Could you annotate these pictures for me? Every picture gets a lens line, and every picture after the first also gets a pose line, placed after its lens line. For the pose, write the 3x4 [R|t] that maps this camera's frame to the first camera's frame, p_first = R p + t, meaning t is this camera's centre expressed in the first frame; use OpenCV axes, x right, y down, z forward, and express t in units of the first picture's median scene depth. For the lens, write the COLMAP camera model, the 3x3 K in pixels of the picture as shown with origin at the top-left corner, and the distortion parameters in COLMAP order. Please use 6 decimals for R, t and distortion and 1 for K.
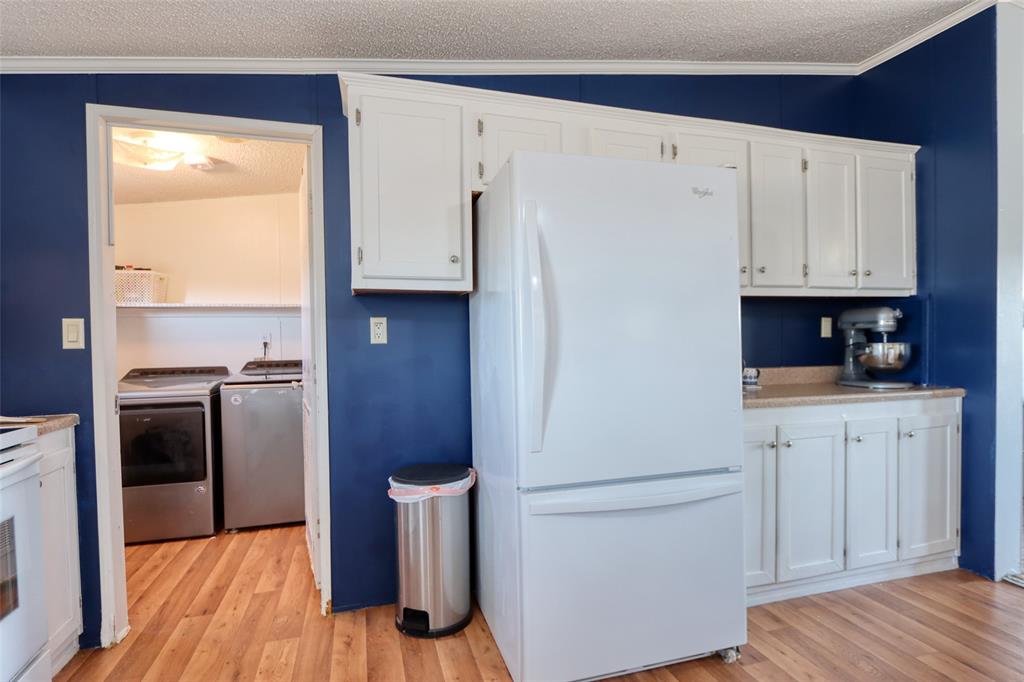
lens RADIAL K [[521.8, 0, 512.5], [0, 521.8, 351.7], [0, 0, 1]] dist [-0.019049, 0.005774]
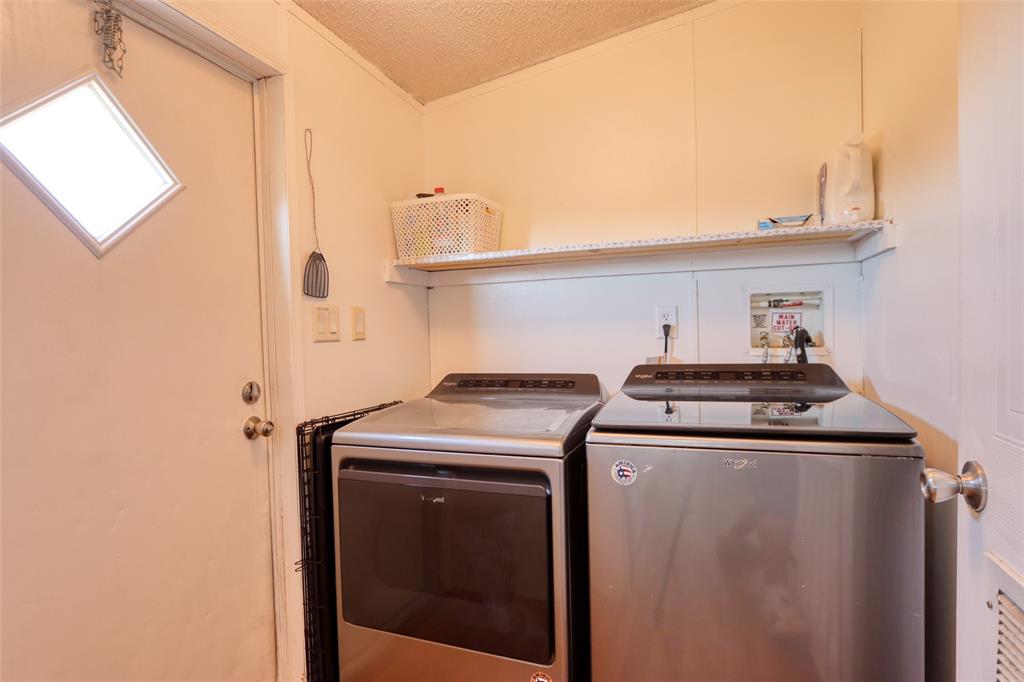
lens RADIAL K [[521.8, 0, 514.2], [0, 521.8, 348.3], [0, 0, 1]] dist [-0.019049, 0.005774]
pose [[0.800524, 0.012543, -0.599169, -0.346668], [-0.001465, 0.999819, 0.018973, -0.006682], [0.599299, -0.014311, 0.800398, 0.609463]]
